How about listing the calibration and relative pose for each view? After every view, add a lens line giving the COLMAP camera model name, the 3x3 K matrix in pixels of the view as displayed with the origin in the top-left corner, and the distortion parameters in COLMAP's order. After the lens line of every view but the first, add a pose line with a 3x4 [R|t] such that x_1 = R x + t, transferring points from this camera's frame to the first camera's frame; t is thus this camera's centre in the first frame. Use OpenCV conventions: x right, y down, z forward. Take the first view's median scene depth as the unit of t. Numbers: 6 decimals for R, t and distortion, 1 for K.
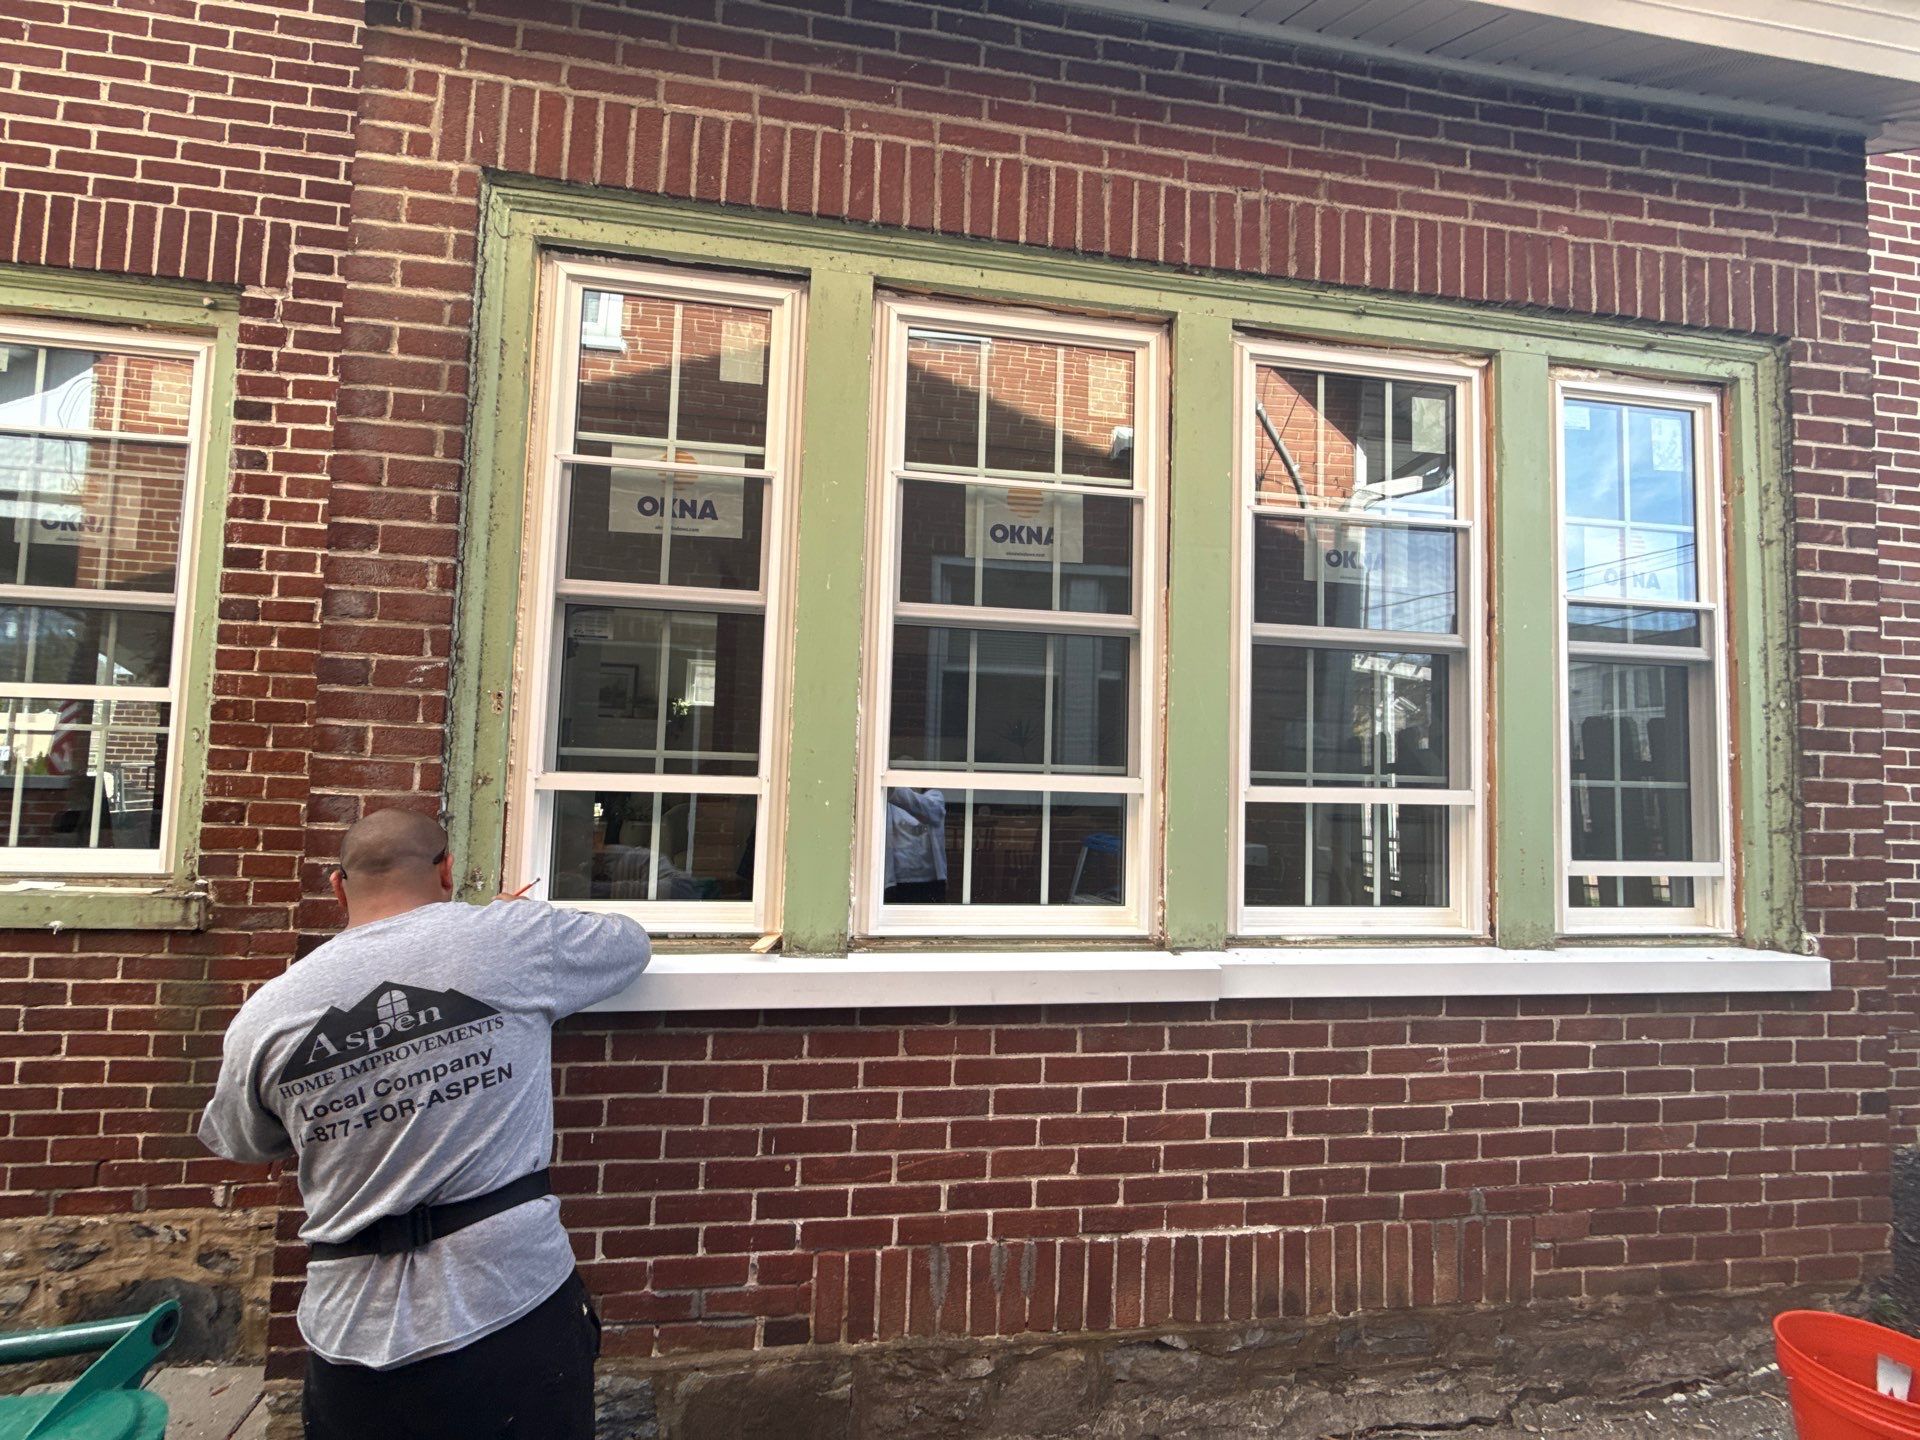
lens RADIAL K [[1085.1, 0, 963.1], [0, 1085.1, 710.7], [0, 0, 1]] dist [0.001624, 0.000072]
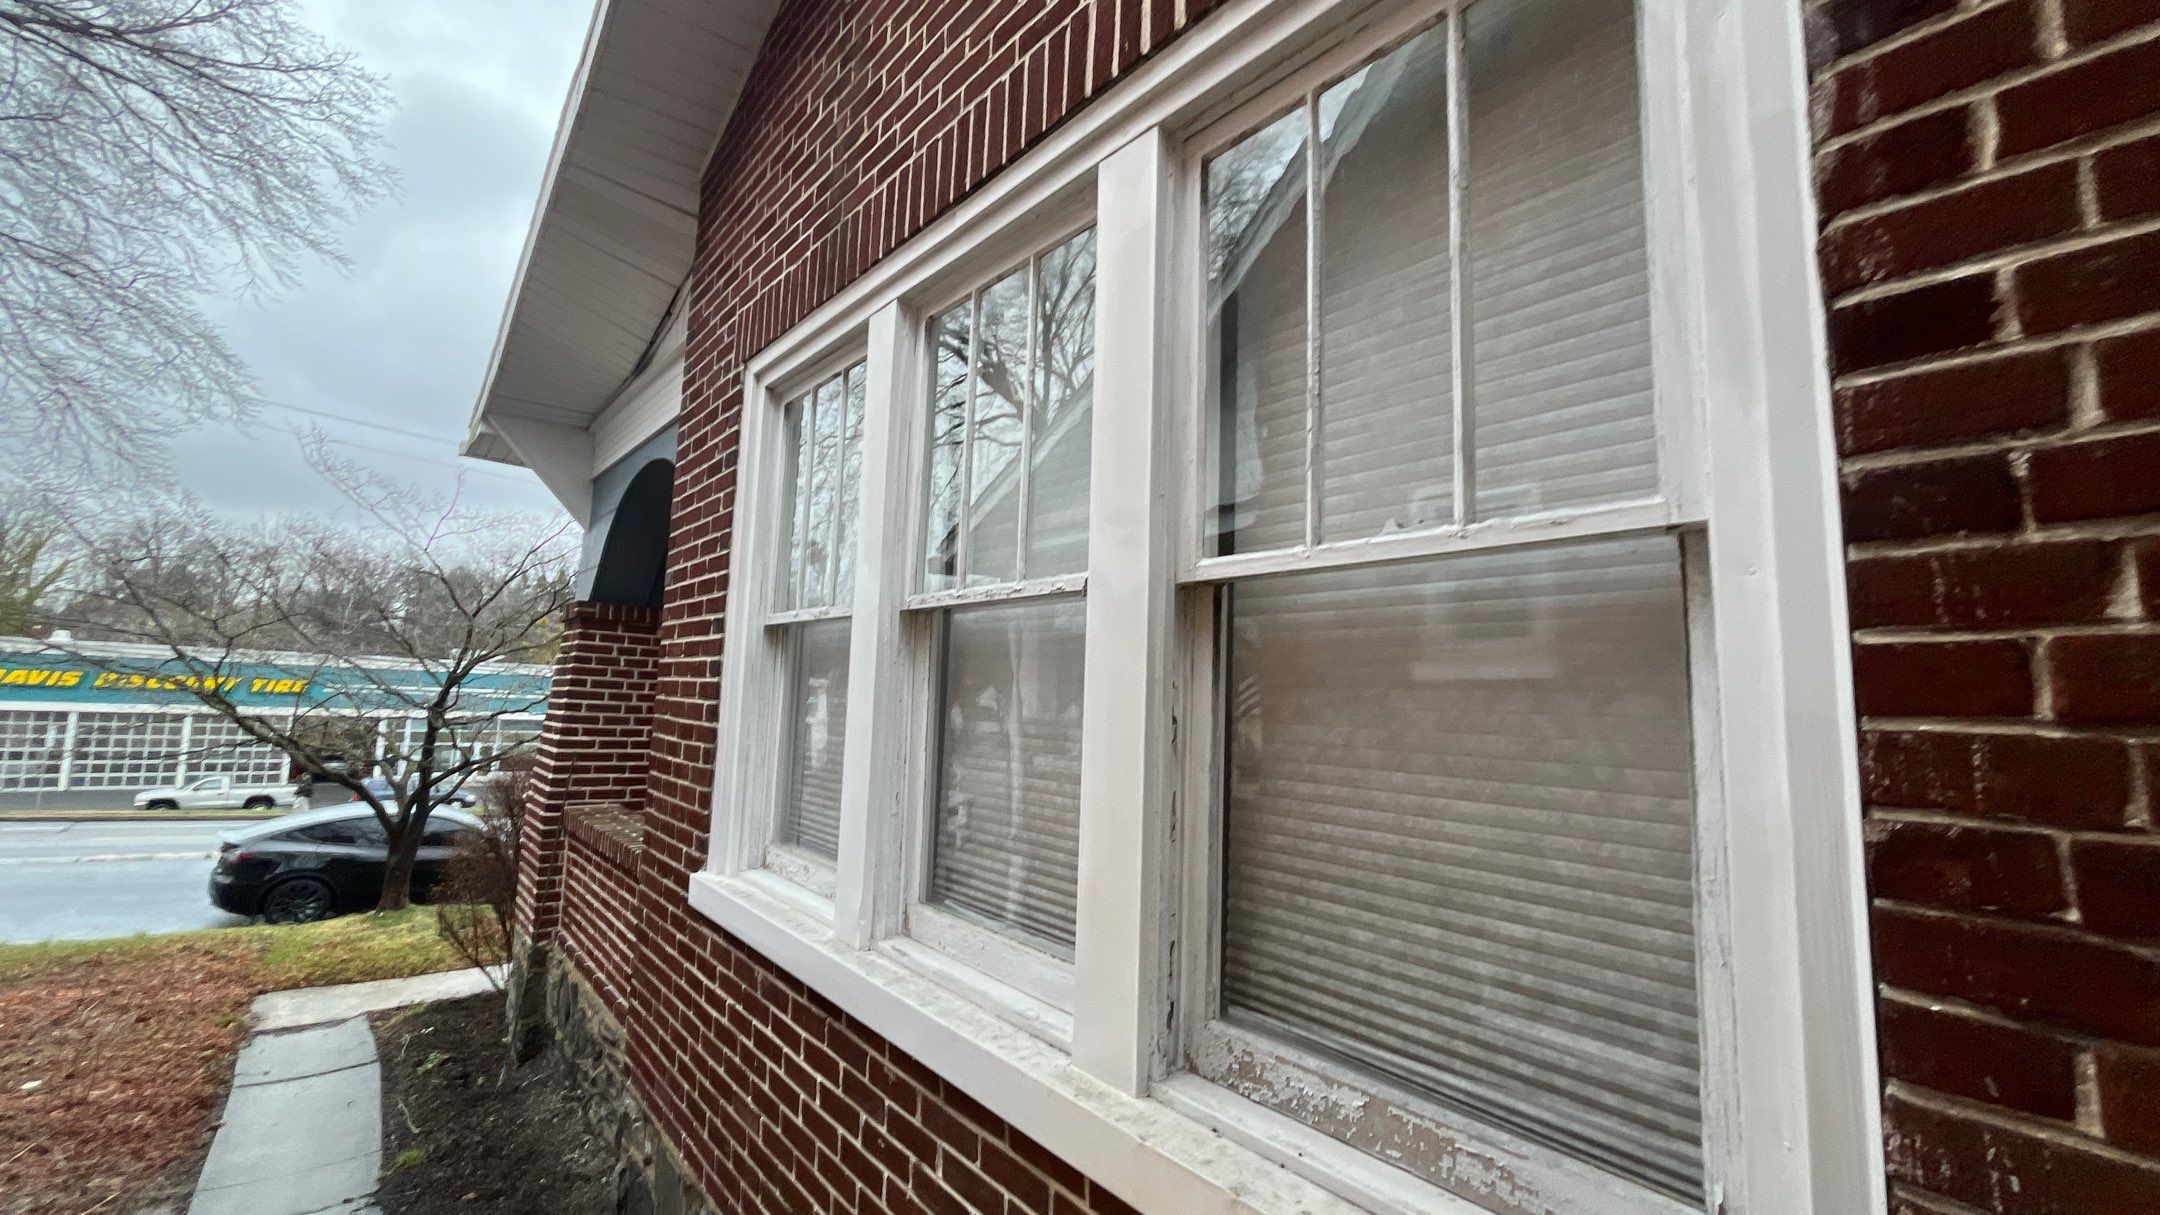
lens RADIAL K [[883.3, 0, 1071.0], [0, 883.3, 593.5], [0, 0, 1]] dist [-0.003552, 0.001277]
pose [[0.480635, -0.125015, -0.867964, -0.567928], [0.039653, 0.991872, -0.120904, -0.049648], [0.876024, 0.023693, 0.481686, 0.683227]]
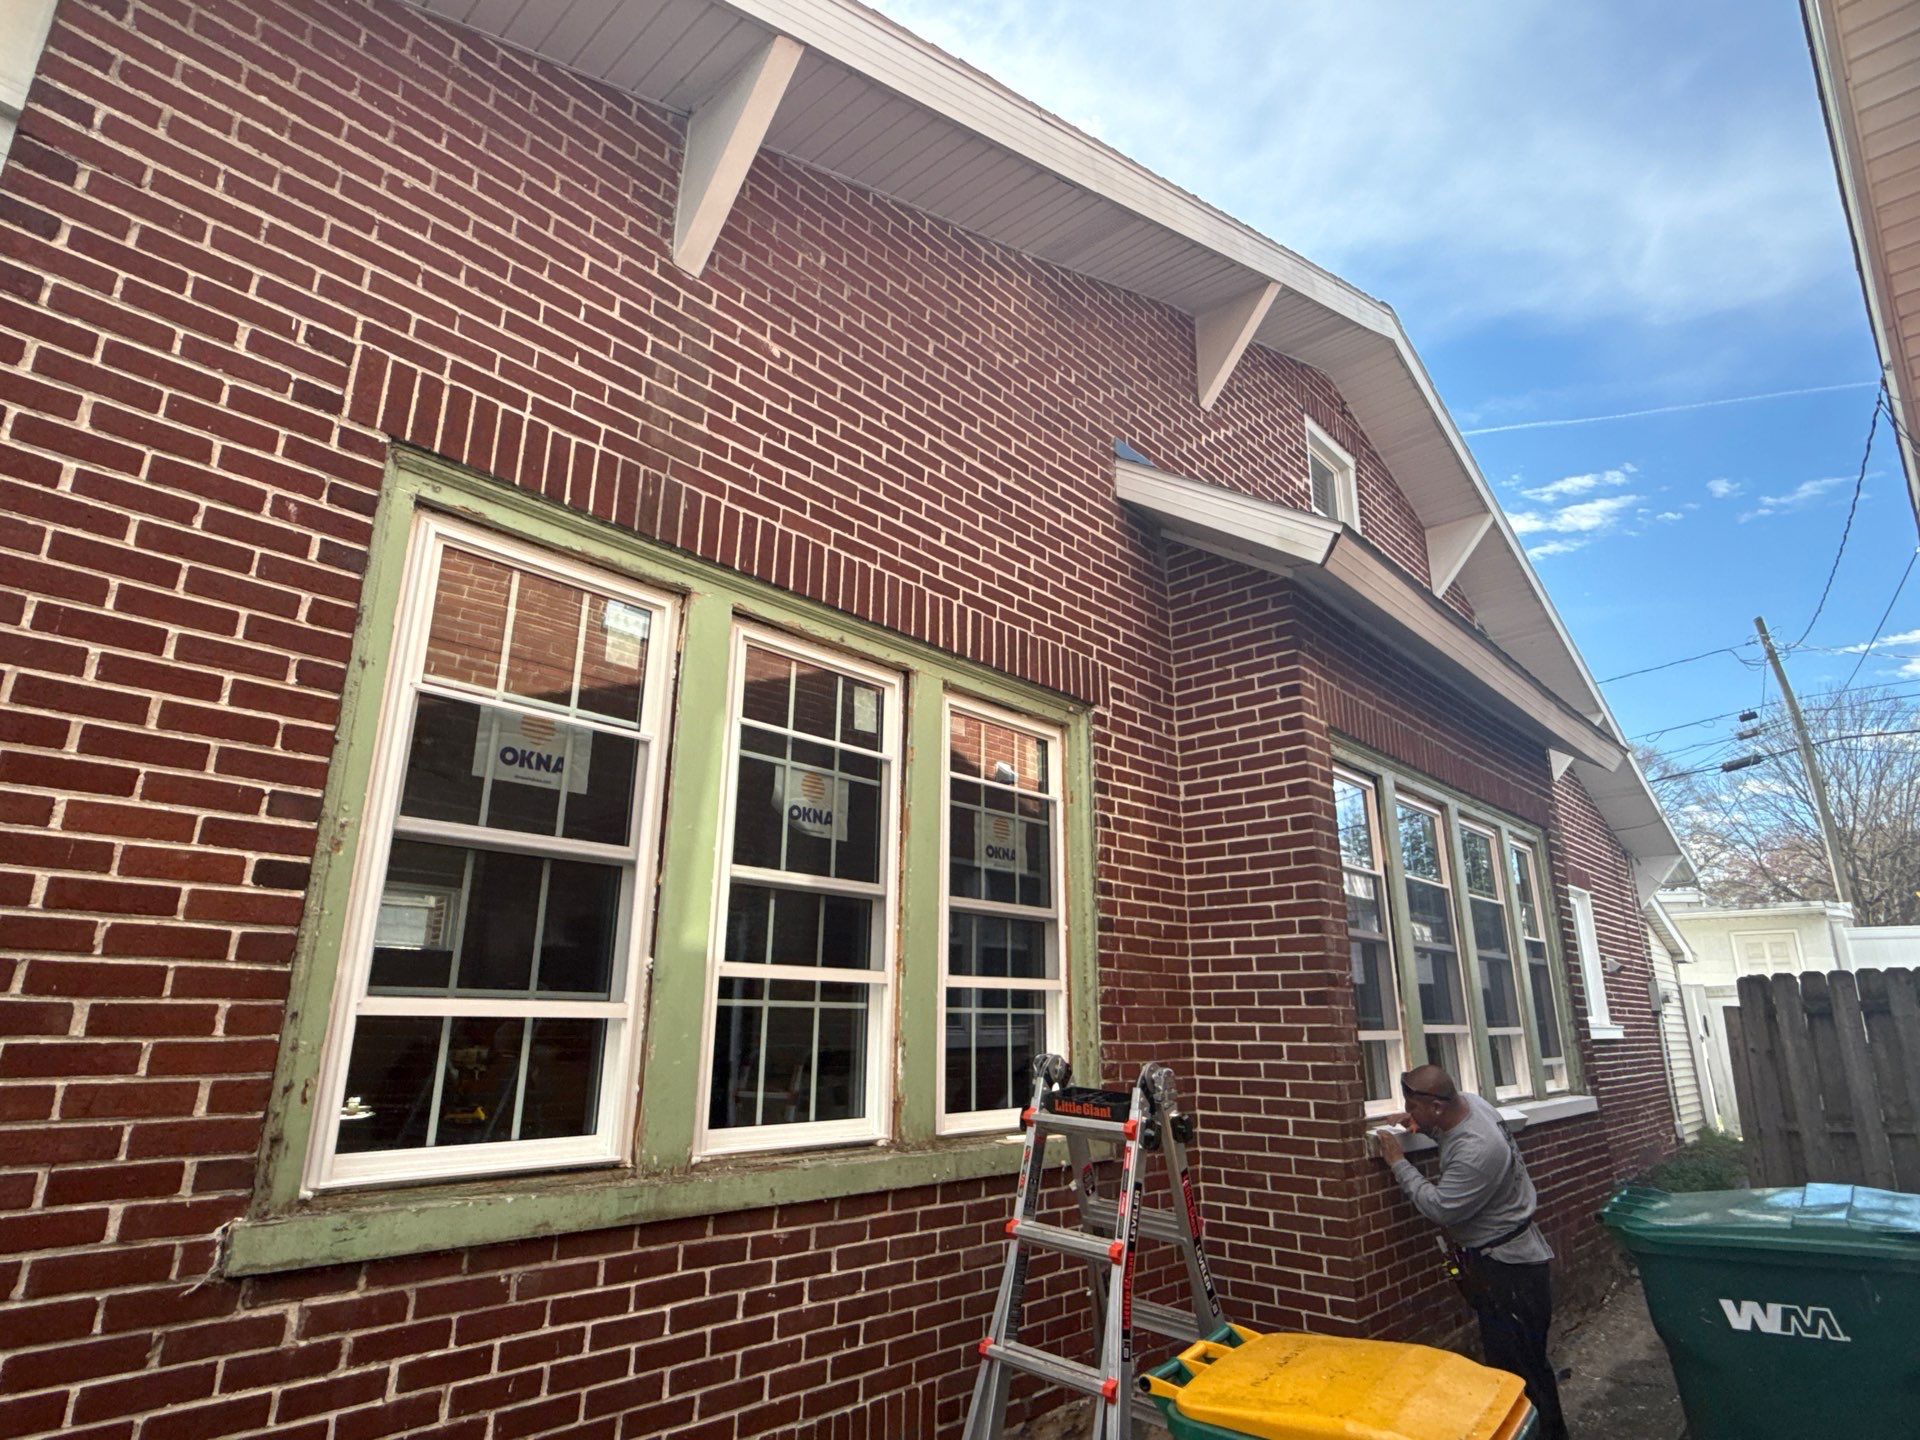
lens RADIAL K [[1002.6, 0, 952.9], [0, 1002.6, 734.0], [0, 0, 1]] dist [-0.000429, -0.000871]
pose [[0.820684, 0.137121, 0.554685, -1.584997], [-0.027503, 0.979132, -0.201354, -0.066225], [-0.570720, 0.149993, 0.807330, -0.001918]]
